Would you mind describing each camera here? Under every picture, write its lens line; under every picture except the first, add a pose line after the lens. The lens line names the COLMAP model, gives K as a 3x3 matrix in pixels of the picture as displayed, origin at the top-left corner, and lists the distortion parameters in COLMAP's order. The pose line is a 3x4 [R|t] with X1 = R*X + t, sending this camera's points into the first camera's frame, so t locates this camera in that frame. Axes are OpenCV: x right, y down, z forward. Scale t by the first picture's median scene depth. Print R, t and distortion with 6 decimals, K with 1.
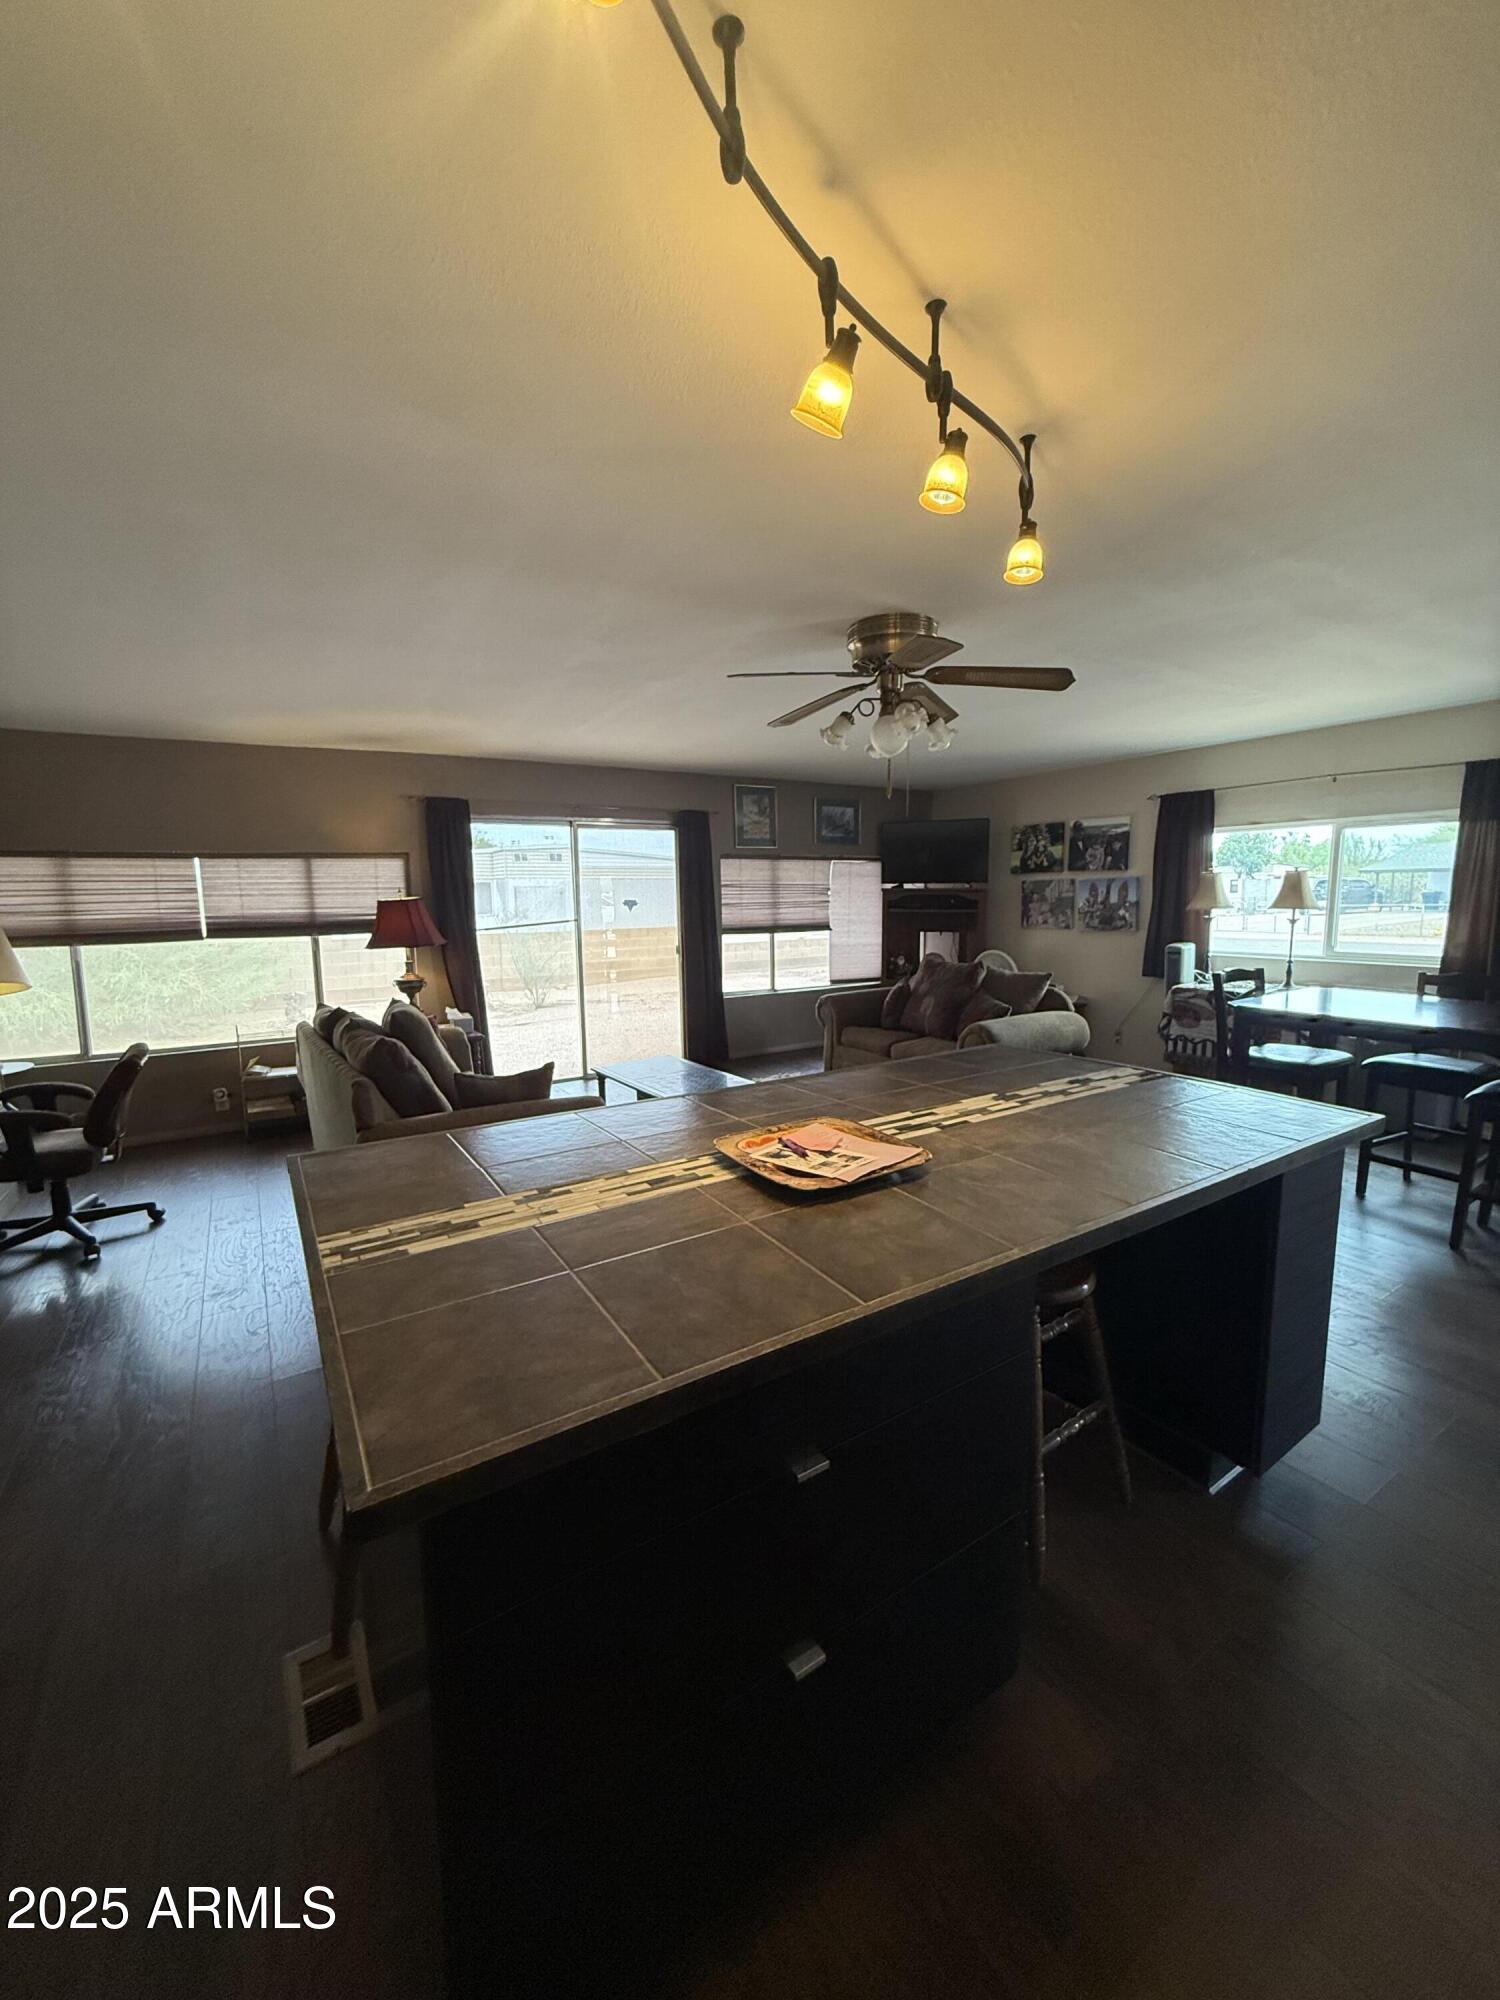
lens RADIAL K [[800.3, 0, 750.4], [0, 800.3, 995.2], [0, 0, 1]] dist [0.000093, 0.000131]
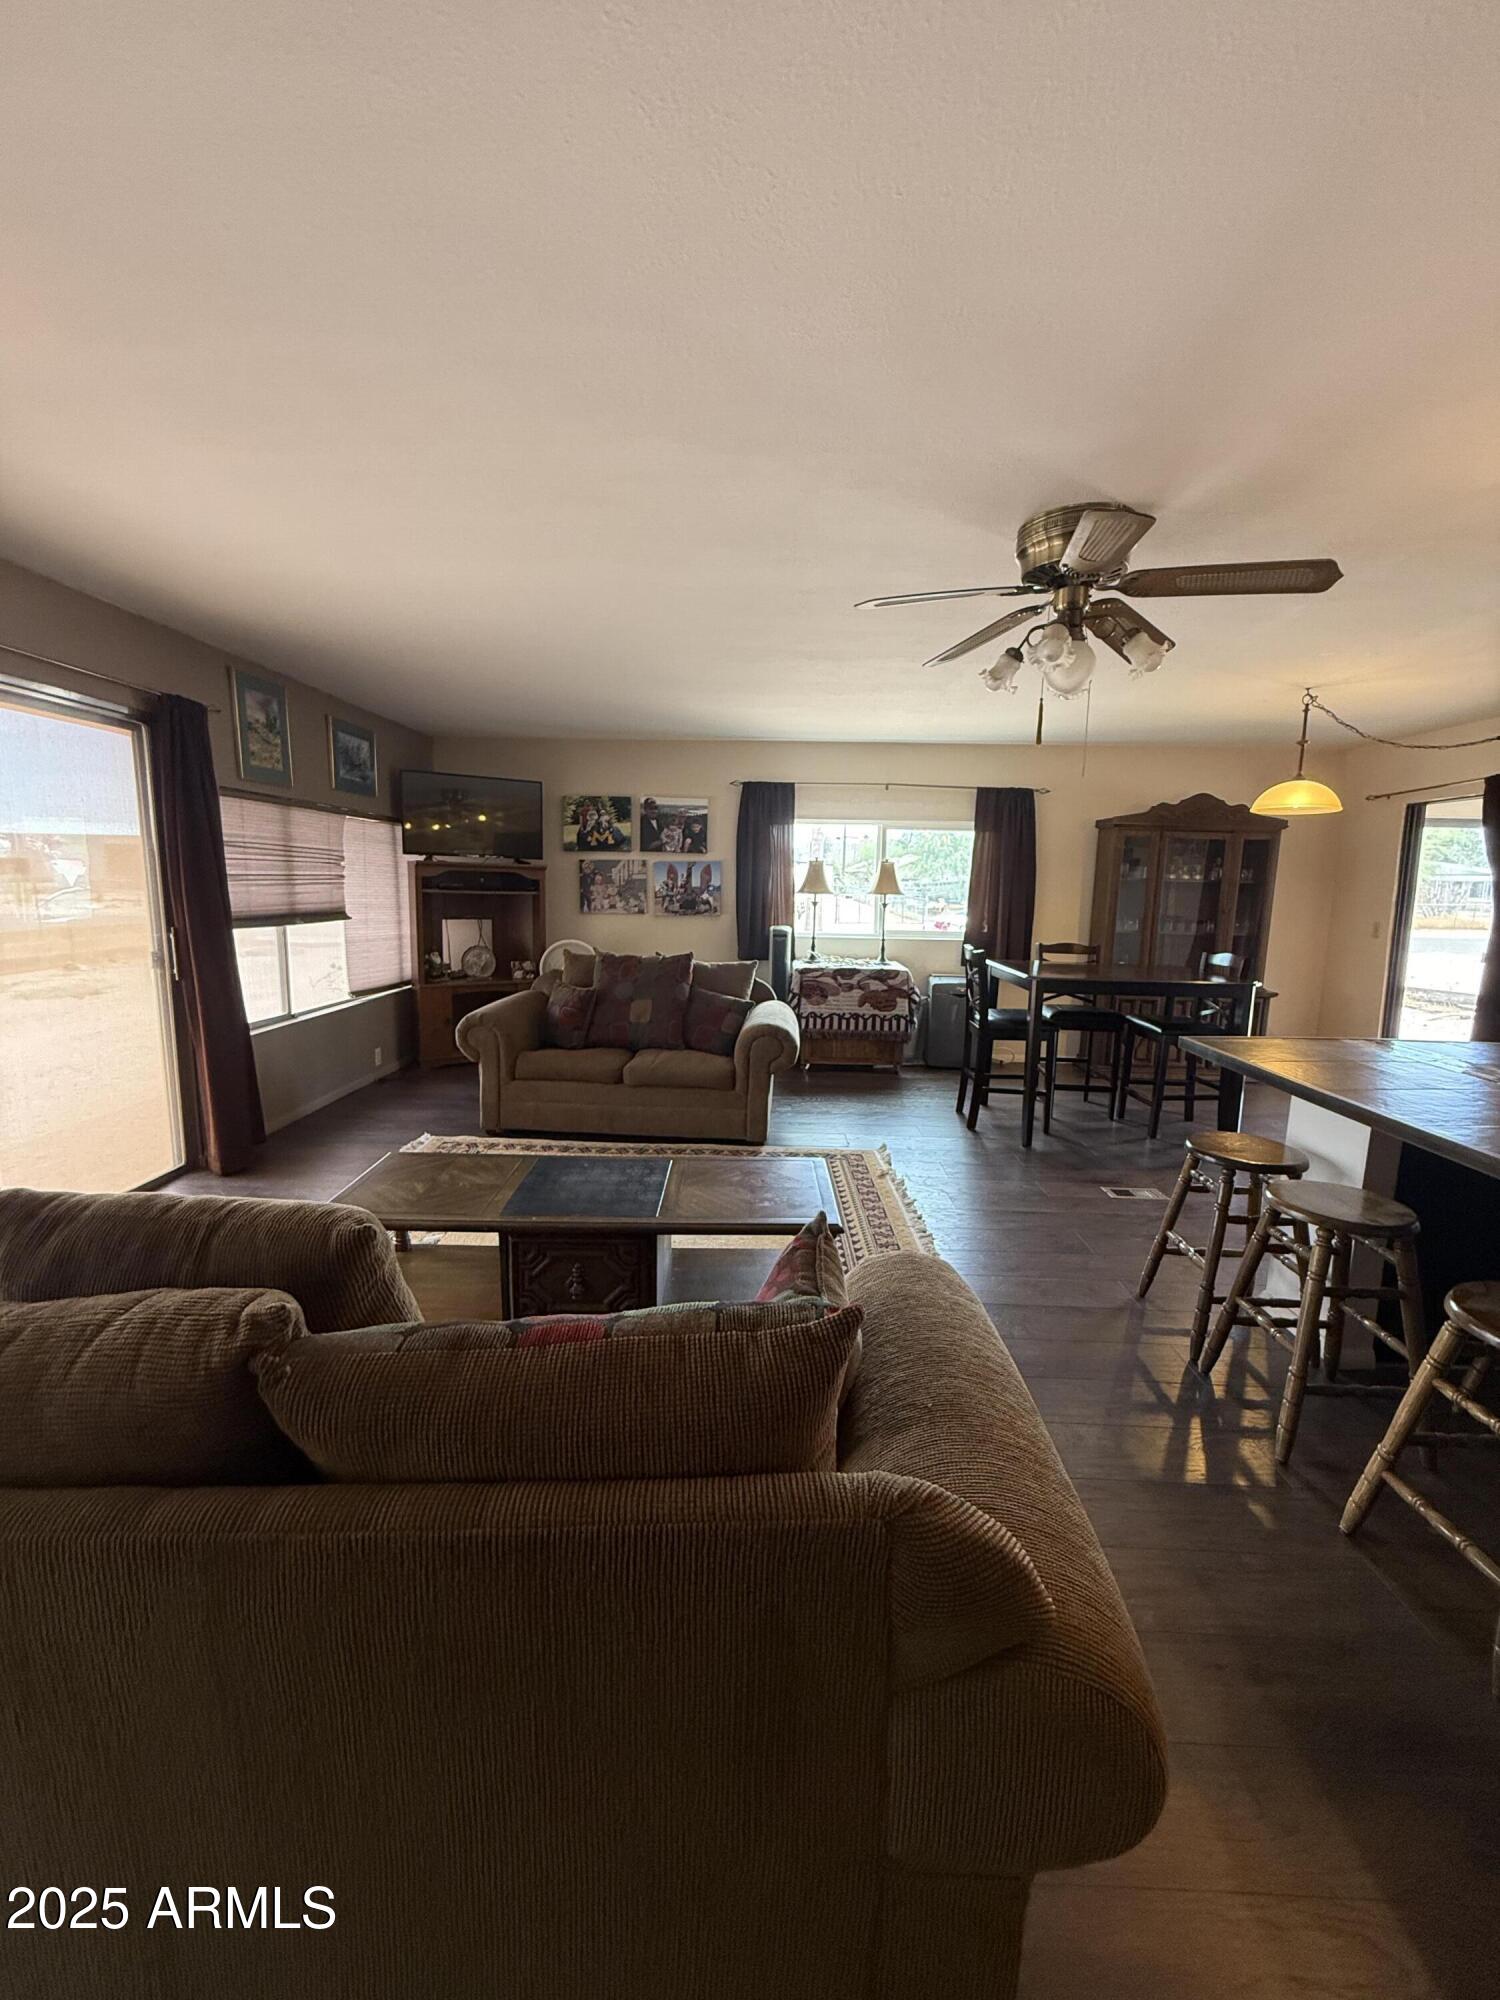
lens RADIAL K [[800.3, 0, 750.4], [0, 800.3, 995.2], [0, 0, 1]] dist [0.000093, 0.000131]
pose [[0.554900, -0.093049, 0.826697, -0.333599], [0.077504, 0.995186, 0.059991, -0.037271], [-0.828299, 0.030783, 0.559441, 0.407009]]
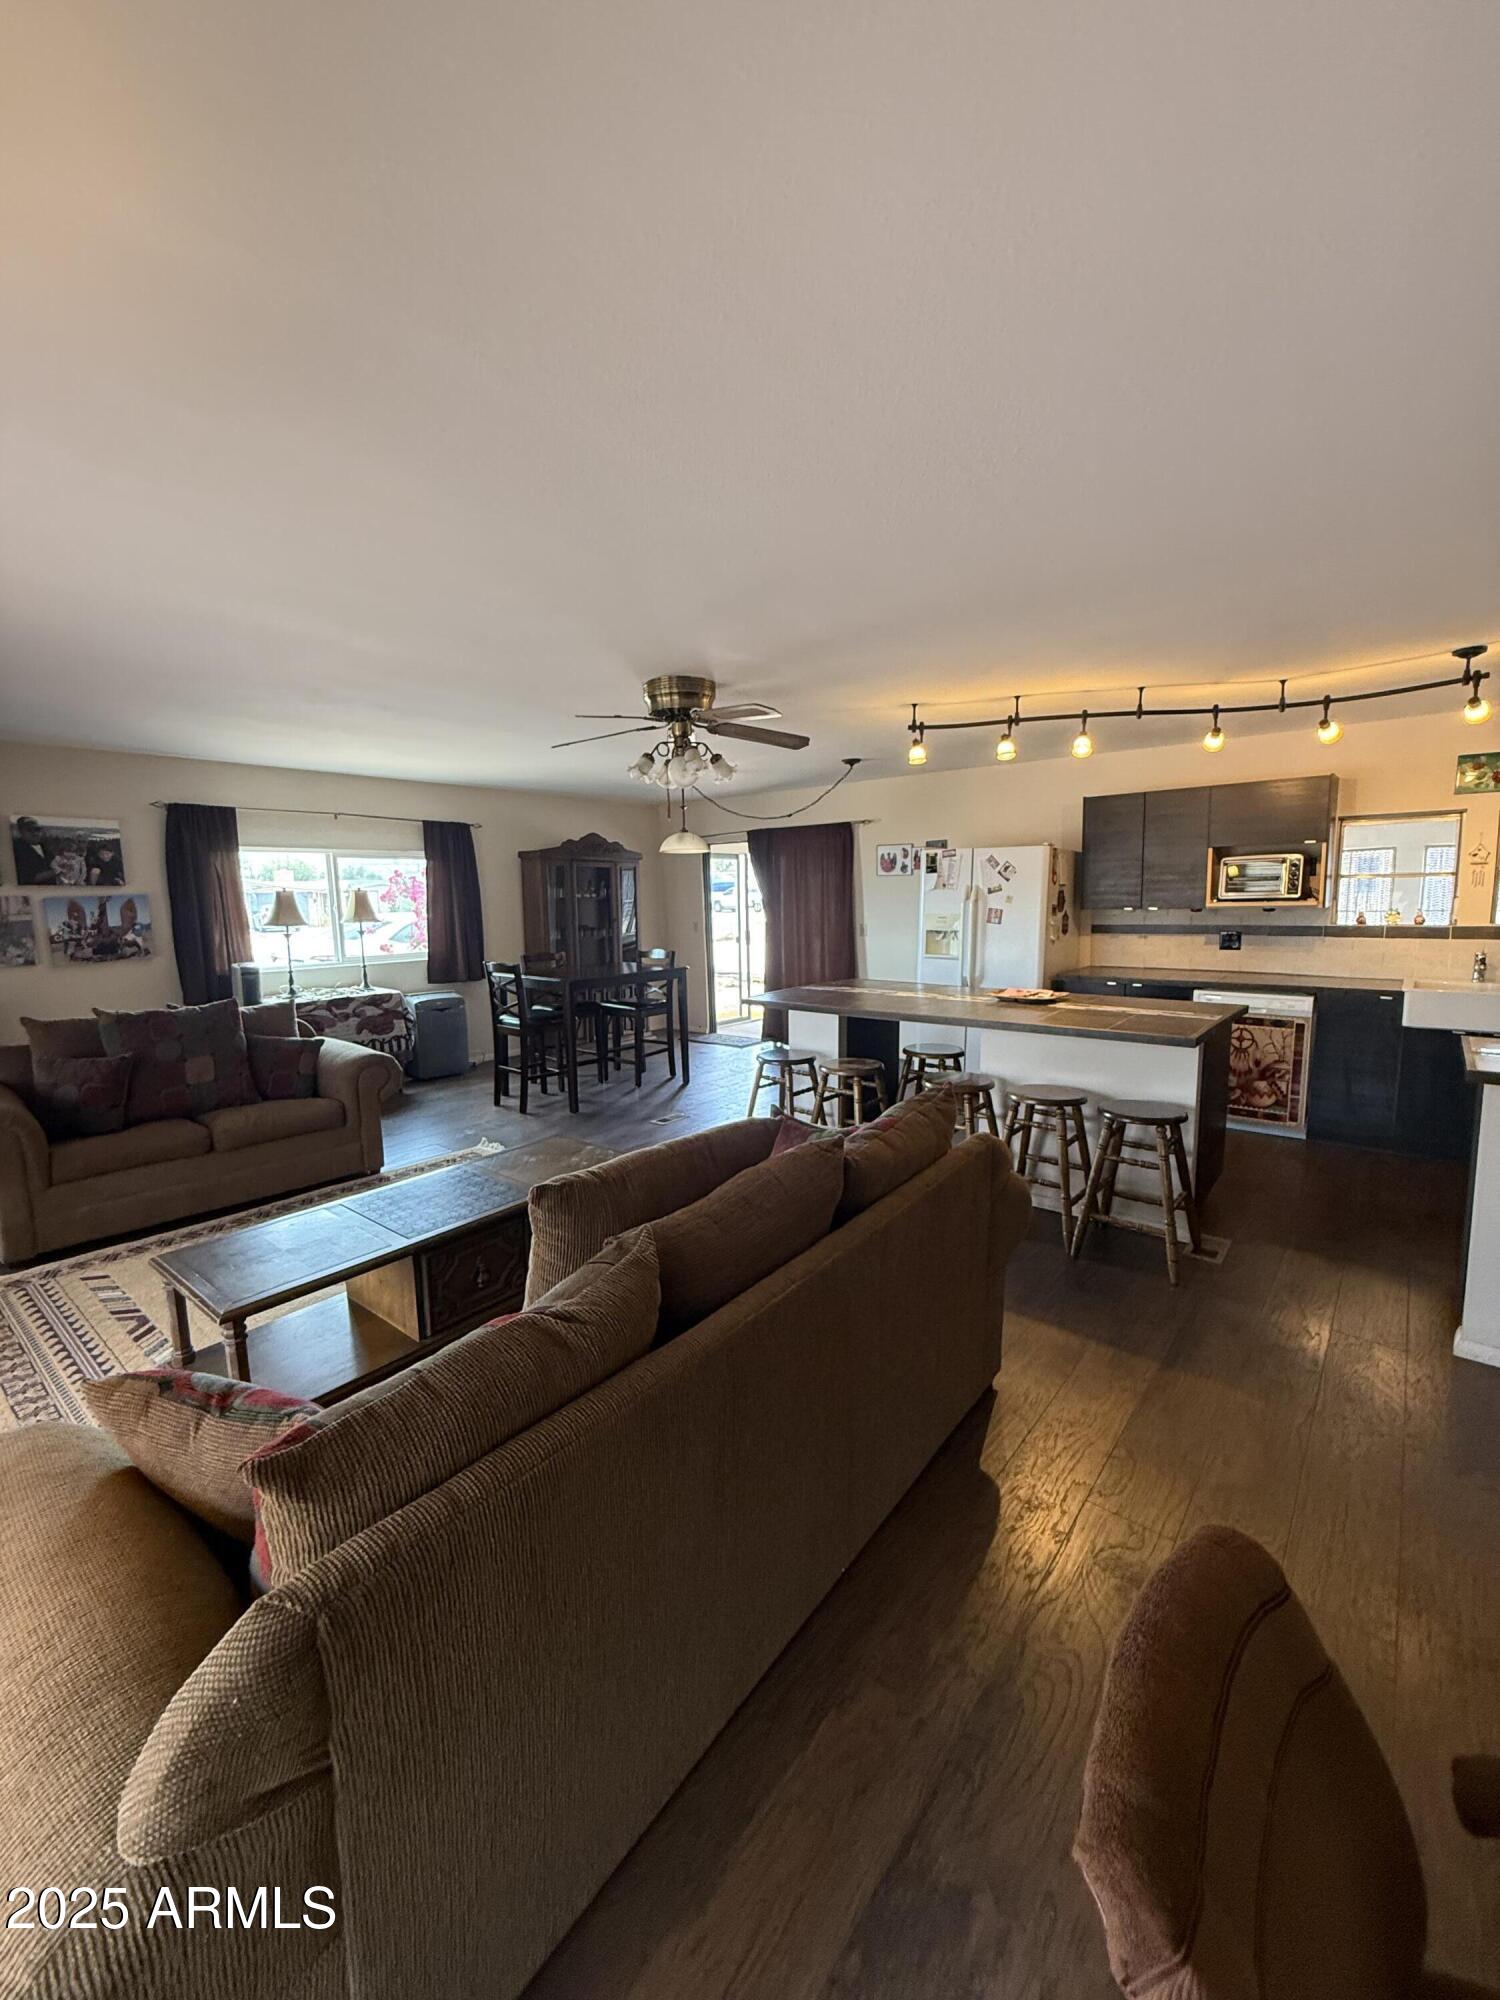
lens RADIAL K [[800.3, 0, 750.4], [0, 800.3, 995.2], [0, 0, 1]] dist [0.000093, 0.000131]
pose [[-0.304140, -0.099650, 0.947401, -0.519574], [0.142136, 0.978635, 0.148564, -0.076882], [-0.941964, 0.179844, -0.283478, 0.645415]]
